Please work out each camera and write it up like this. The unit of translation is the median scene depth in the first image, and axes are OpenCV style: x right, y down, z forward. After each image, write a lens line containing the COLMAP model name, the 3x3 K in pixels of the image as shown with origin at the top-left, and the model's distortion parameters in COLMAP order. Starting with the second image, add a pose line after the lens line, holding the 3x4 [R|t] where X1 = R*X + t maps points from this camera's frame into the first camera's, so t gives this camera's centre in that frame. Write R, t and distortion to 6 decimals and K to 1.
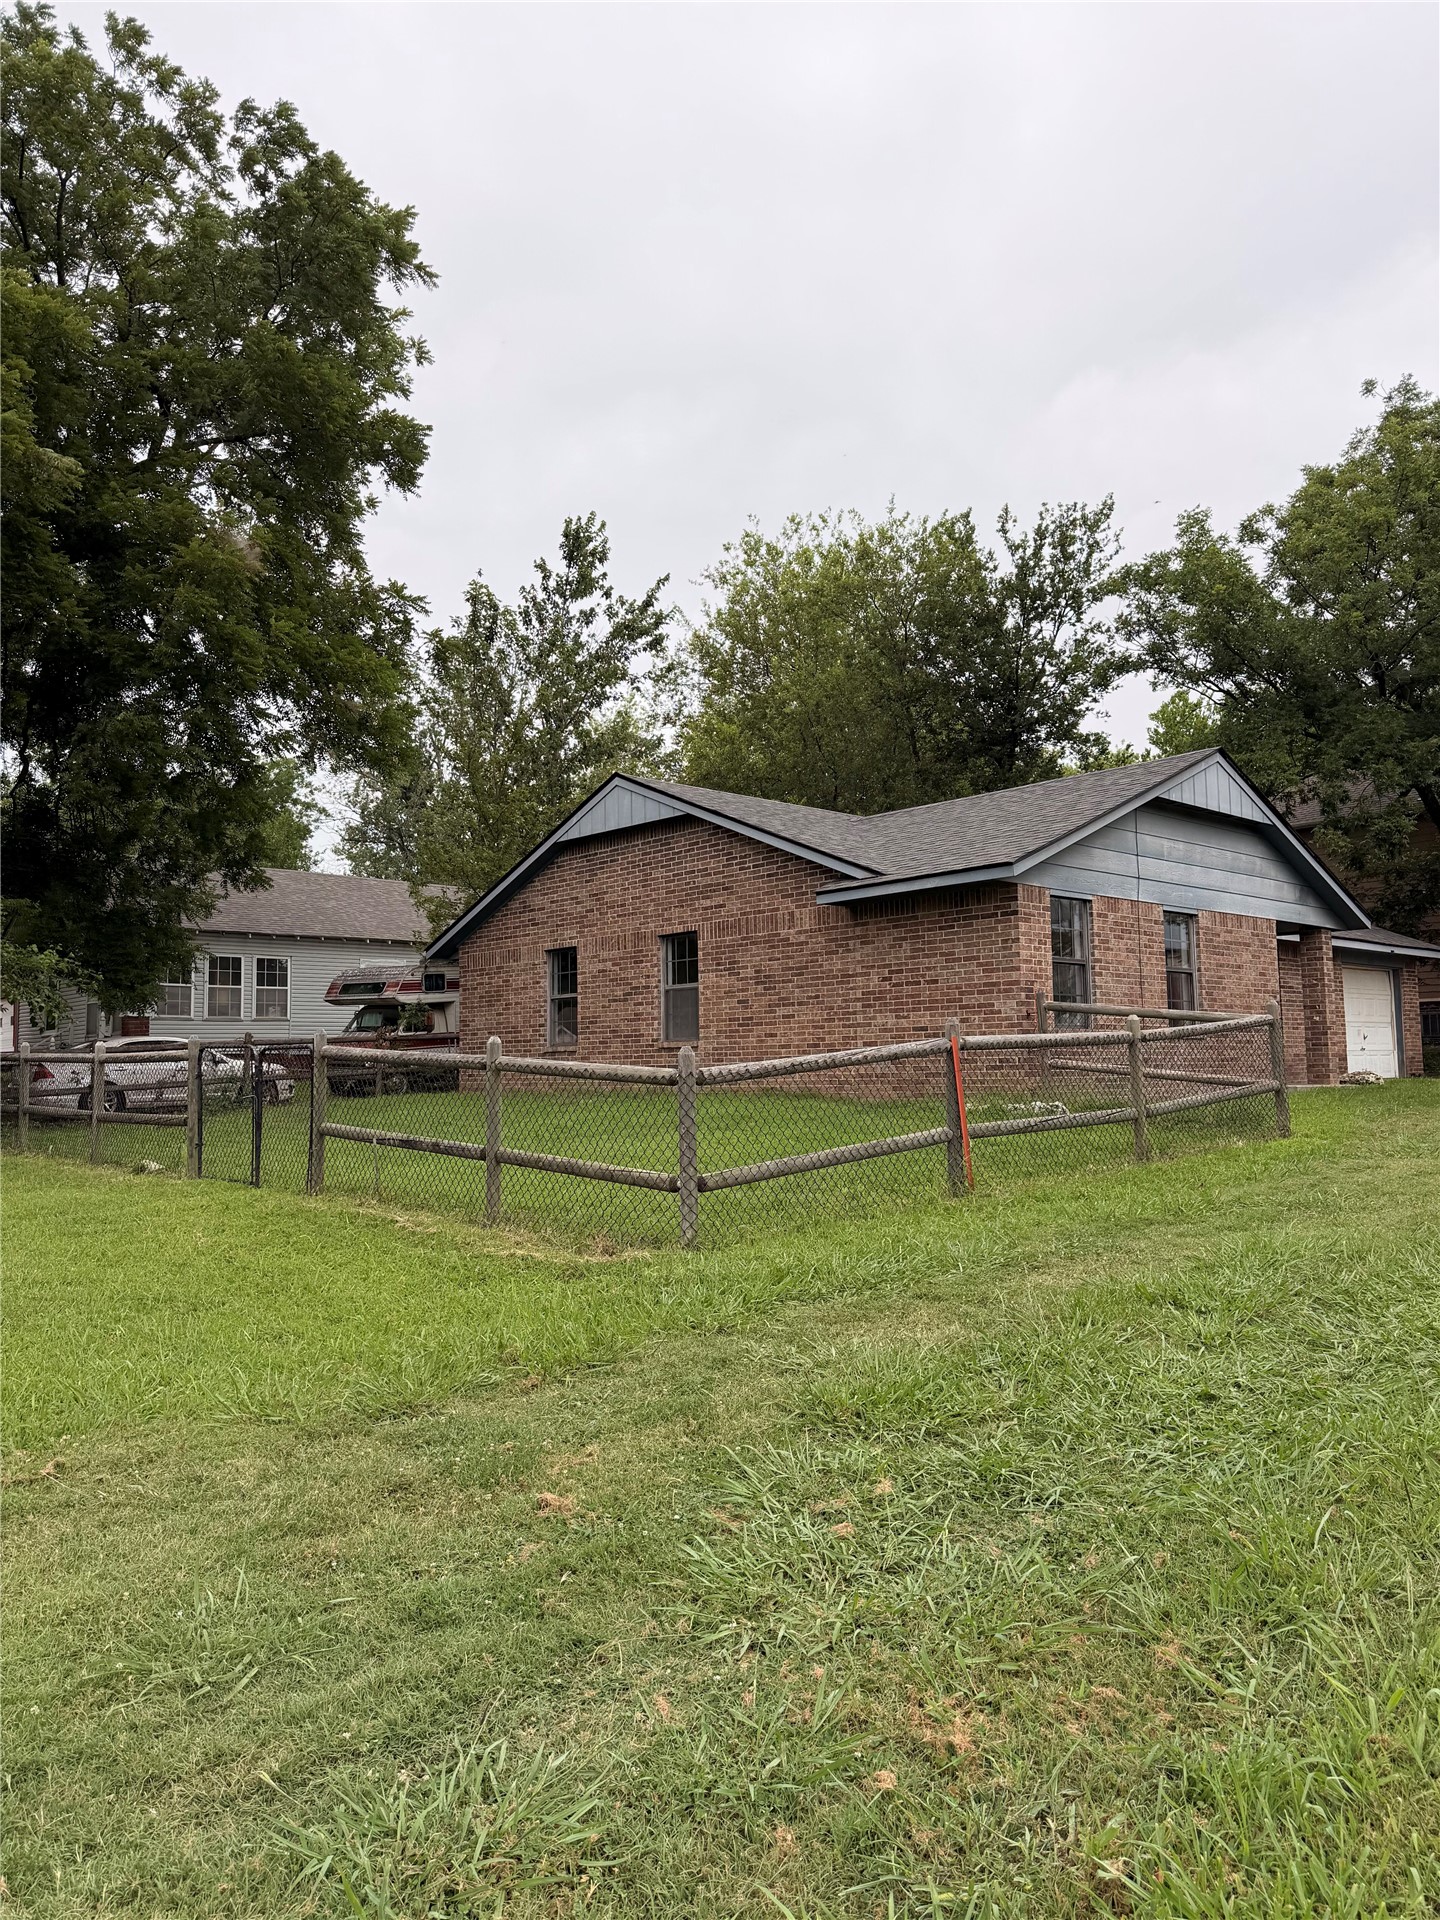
lens RADIAL K [[1328.1, 0, 732.5], [0, 1328.1, 961.1], [0, 0, 1]] dist [0.191086, -0.395345]
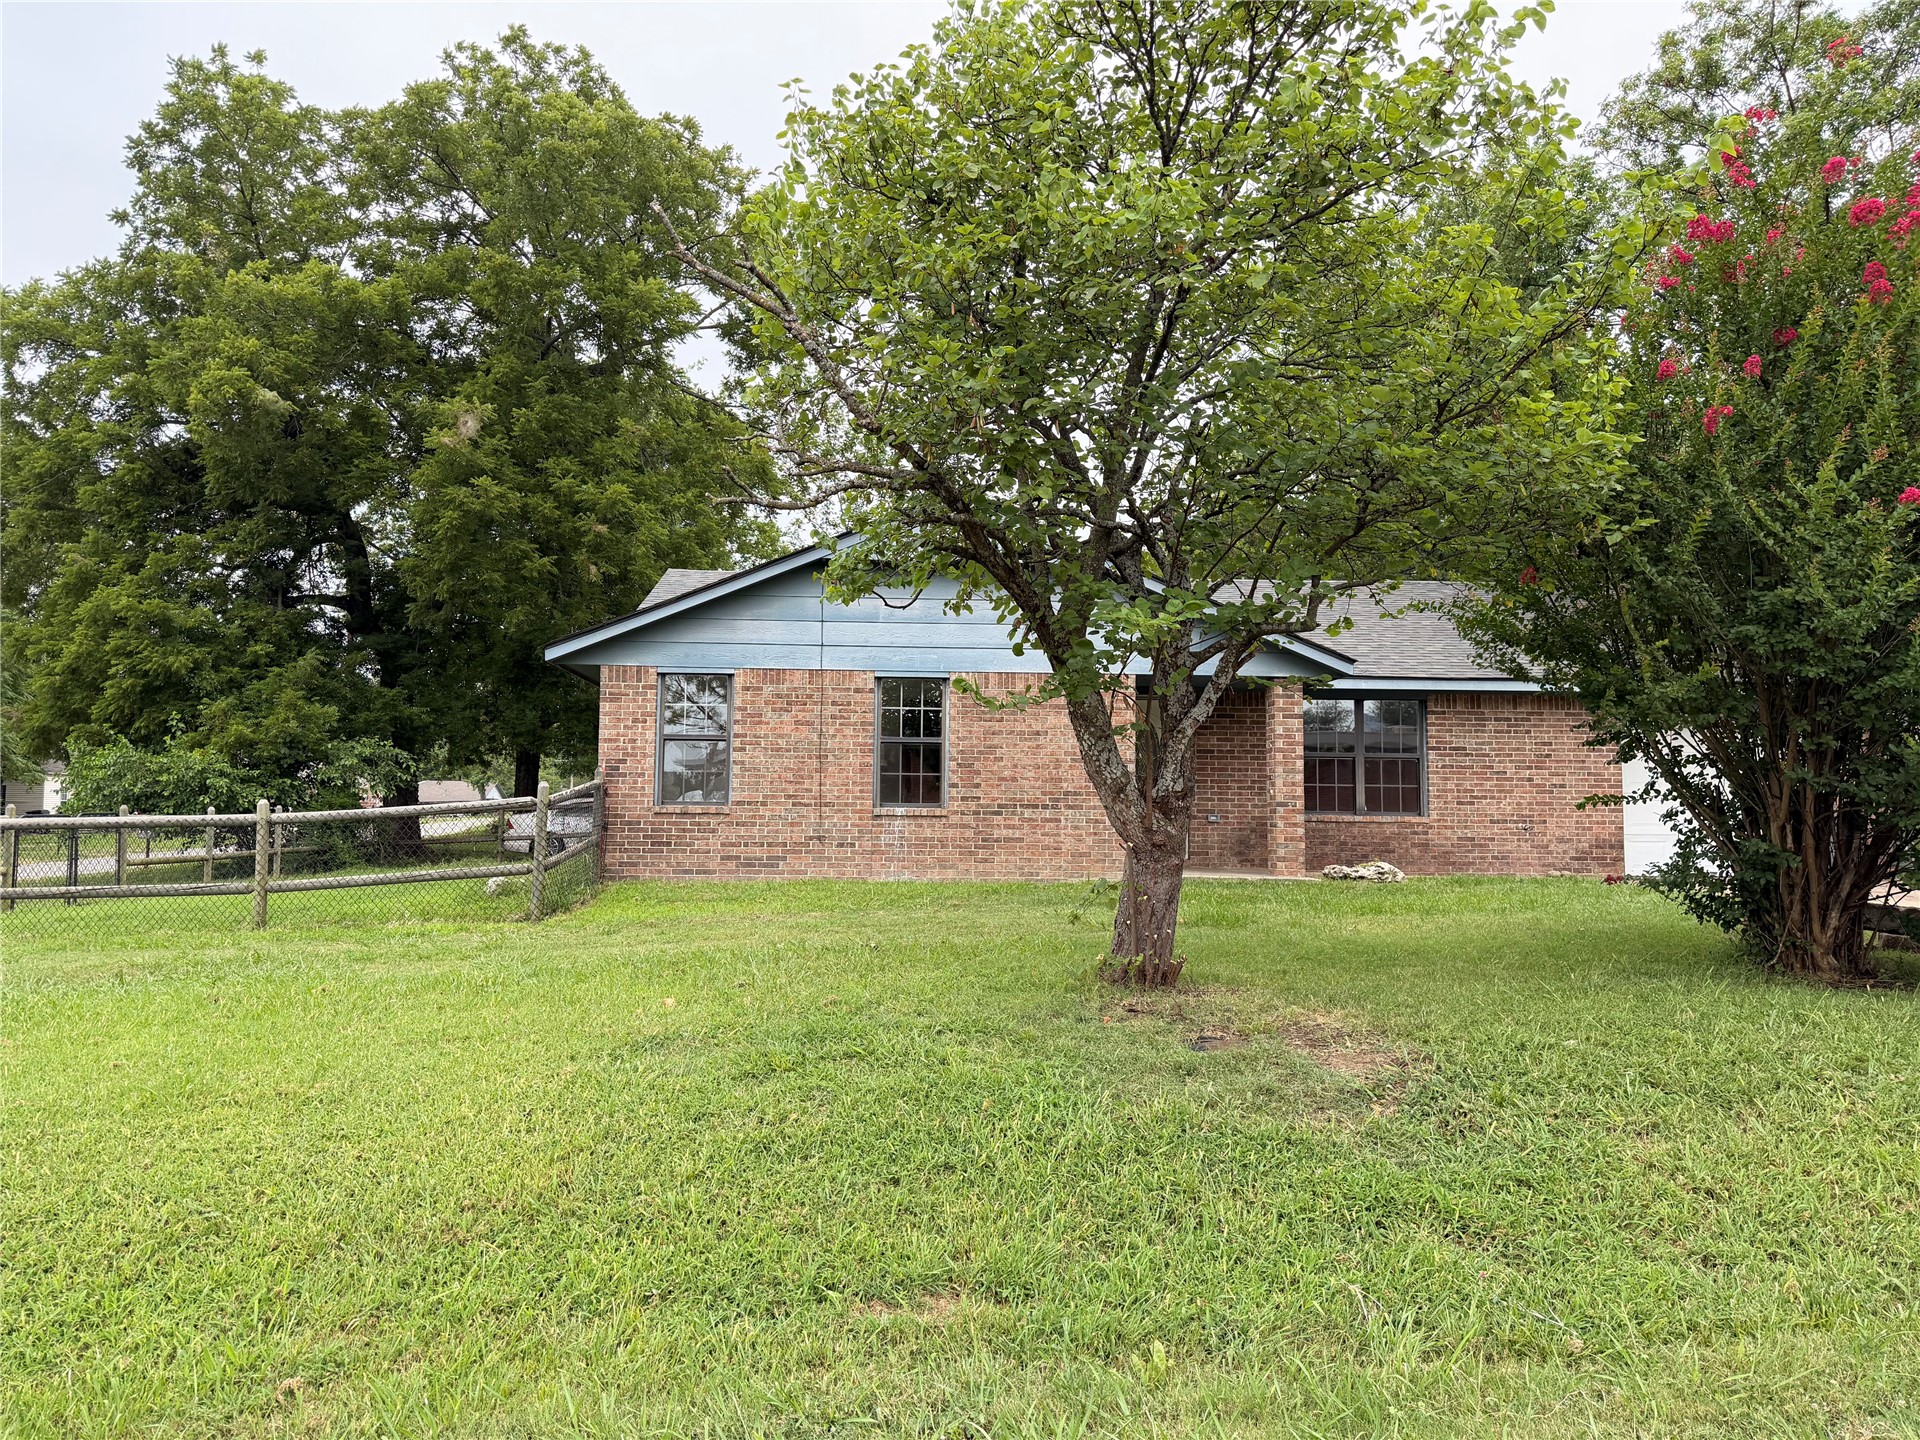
lens RADIAL K [[1339.1, 0, 949.5], [0, 1339.1, 721.7], [0, 0, 1]] dist [0.198395, -0.406720]
pose [[0.758484, -0.027242, -0.651122, 0.906101], [0.031317, 0.999495, -0.005336, -0.000383], [0.650939, -0.016344, 0.758955, 0.317188]]
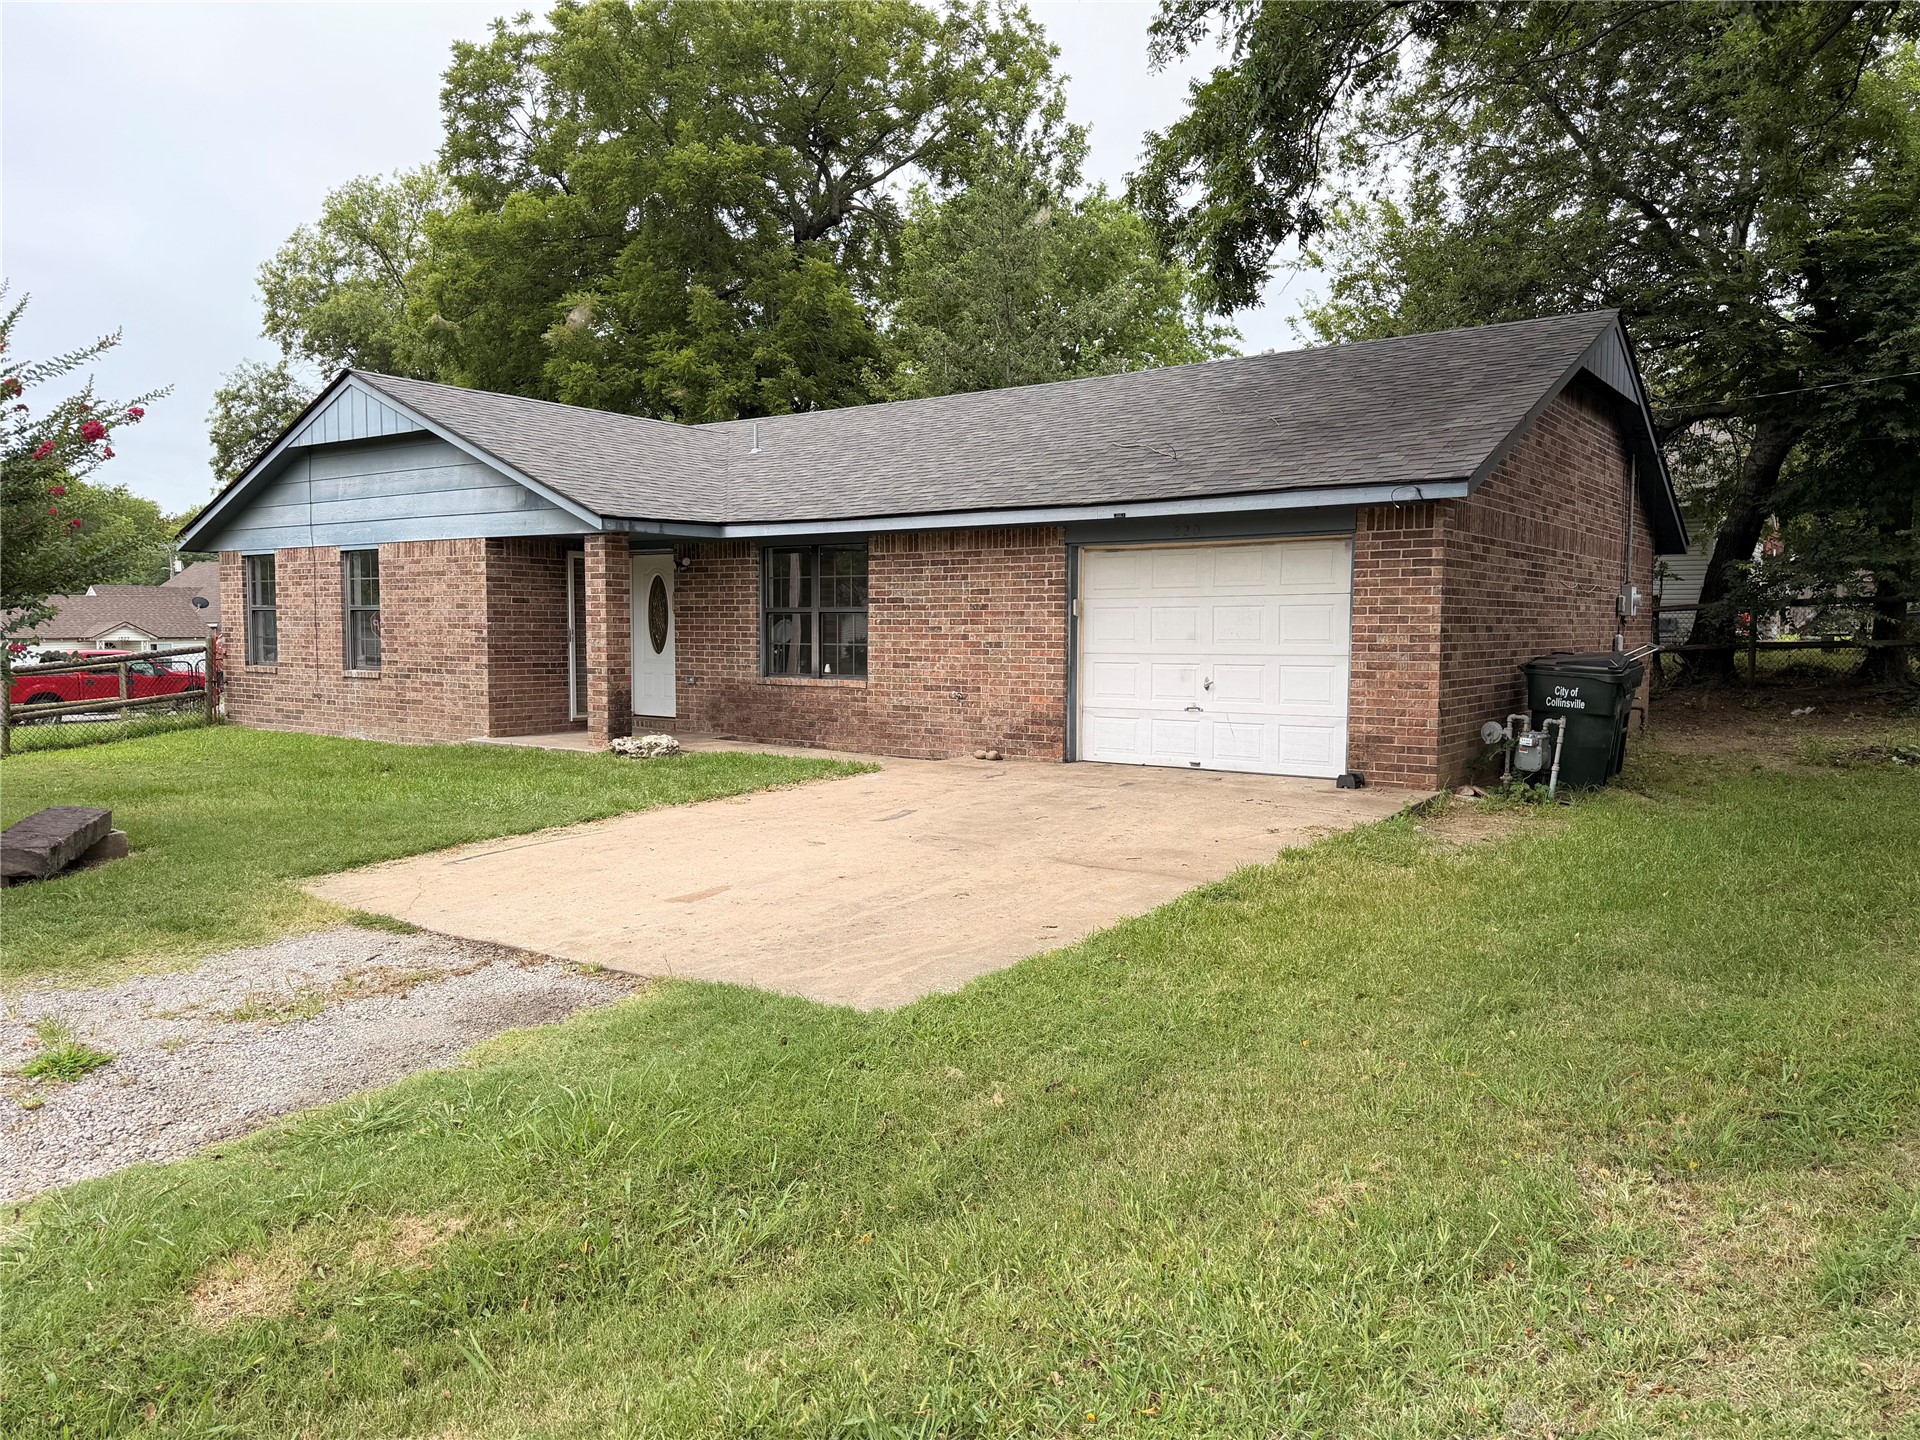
lens RADIAL K [[1330.1, 0, 954.9], [0, 1330.1, 712.5], [0, 0, 1]] dist [0.177848, -0.336131]
pose [[0.184722, 0.079996, -0.979530, 1.343649], [0.073619, 0.992755, 0.094959, 0.018899], [0.980030, -0.089653, 0.177494, 1.195326]]
